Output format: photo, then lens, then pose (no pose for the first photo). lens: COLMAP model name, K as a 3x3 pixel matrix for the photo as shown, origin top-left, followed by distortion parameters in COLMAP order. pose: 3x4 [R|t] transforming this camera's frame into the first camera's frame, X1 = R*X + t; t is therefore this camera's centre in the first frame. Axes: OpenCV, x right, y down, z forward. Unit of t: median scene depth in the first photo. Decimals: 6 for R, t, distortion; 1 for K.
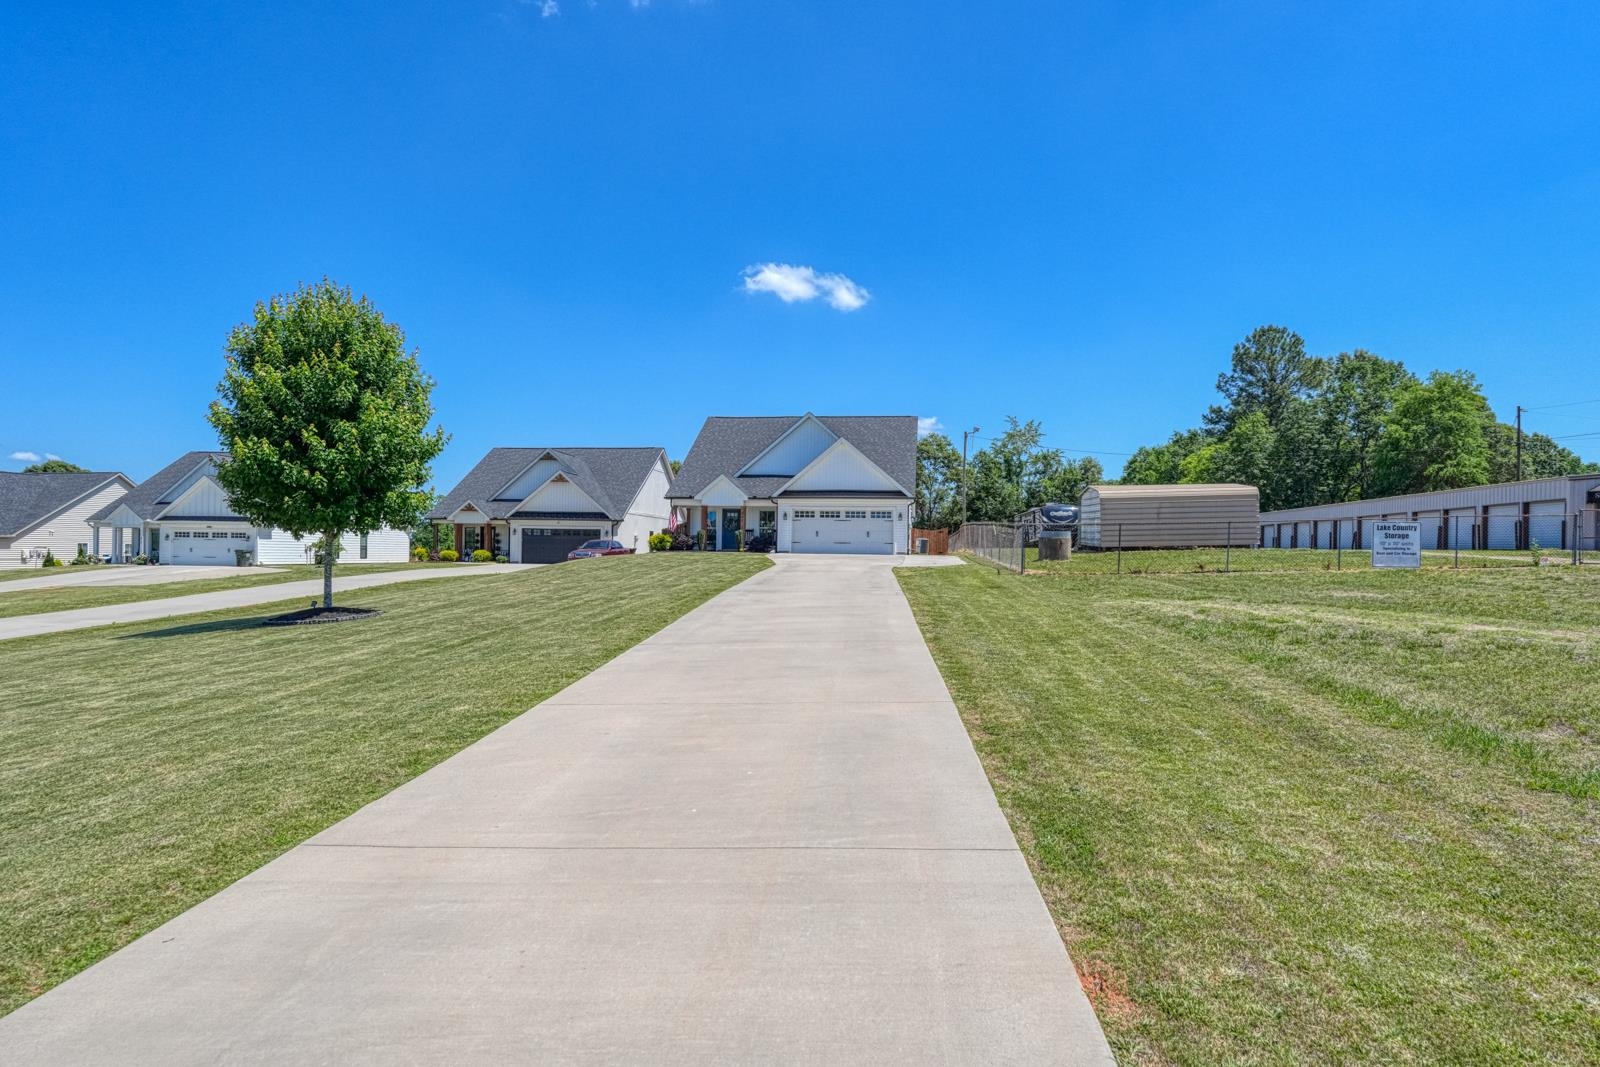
lens RADIAL K [[911.7, 0, 800.0], [0, 911.7, 533.5], [0, 0, 1]] dist [0.001078, 0.000059]
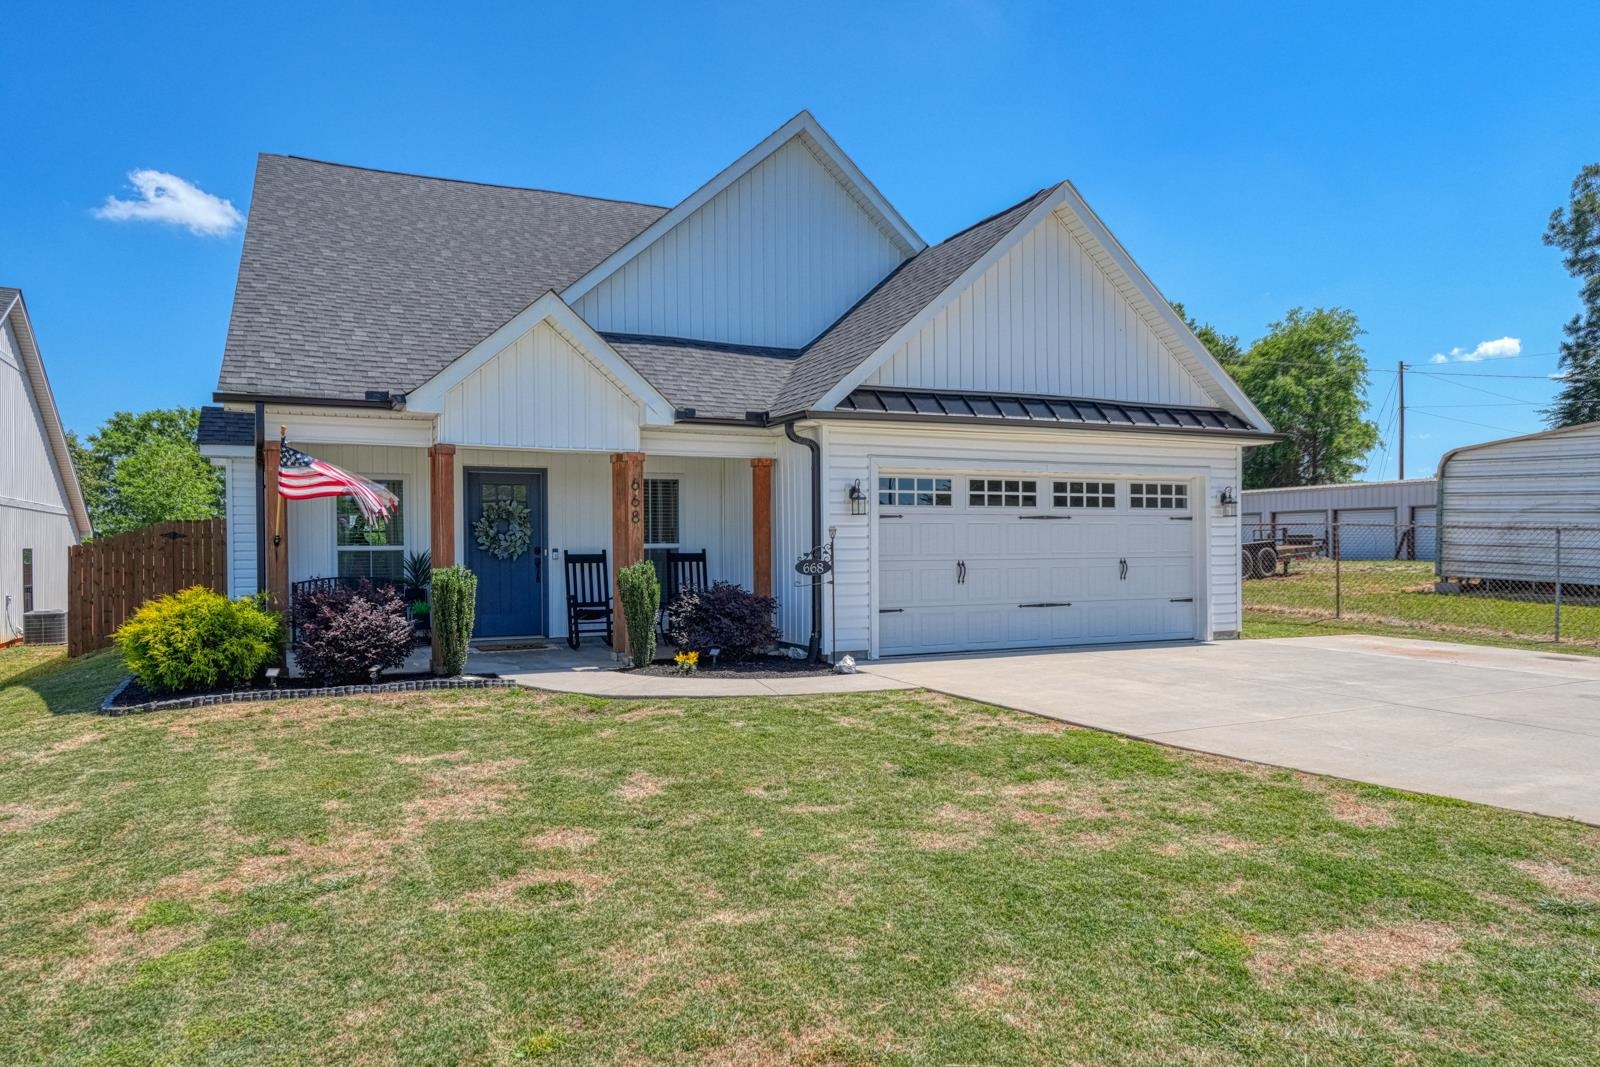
lens RADIAL K [[1020.1, 0, 772.4], [0, 1020.1, 547.3], [0, 0, 1]] dist [0.003765, 0.001750]
pose [[0.859204, -0.019271, 0.511270, -0.135491], [0.005193, 0.999567, 0.028949, -0.011890], [-0.511607, -0.022218, 0.858932, 0.651678]]
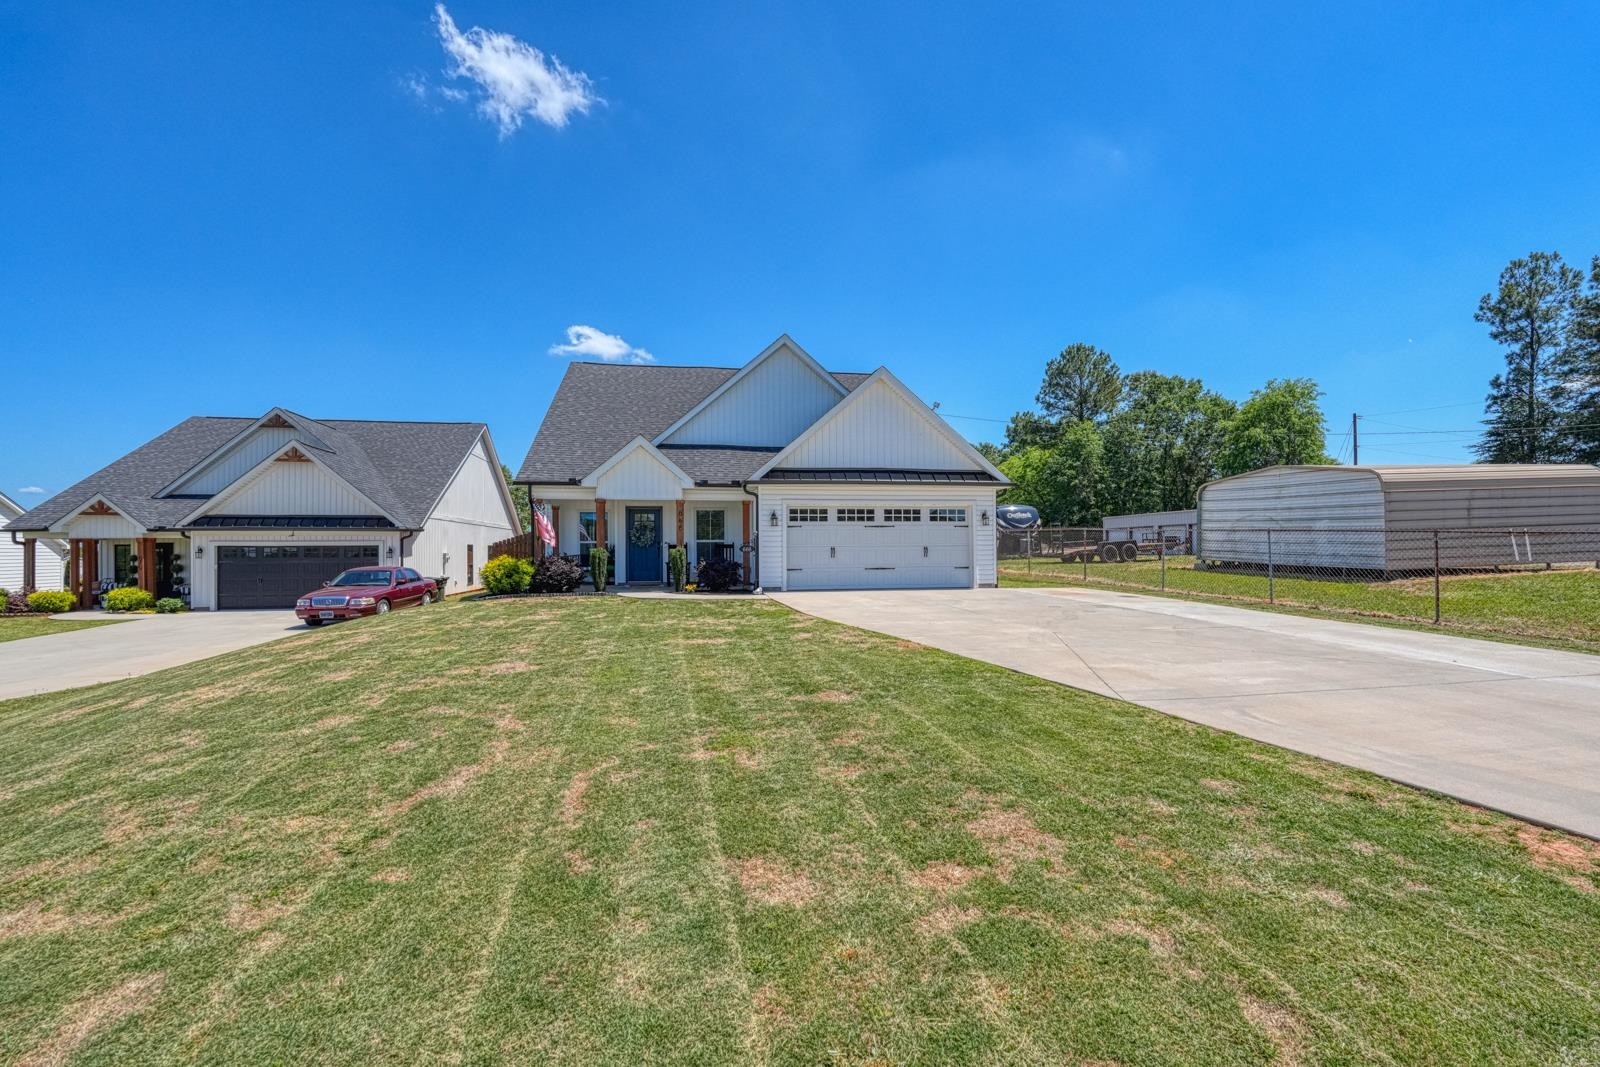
lens RADIAL K [[706.7, 0, 799.1], [0, 706.7, 538.2], [0, 0, 1]] dist [0.008213, -0.000498]
pose [[0.957051, -0.014232, 0.289569, -0.096596], [0.013275, 0.999898, 0.005269, -0.008303], [-0.289614, -0.001198, 0.957143, 0.508188]]
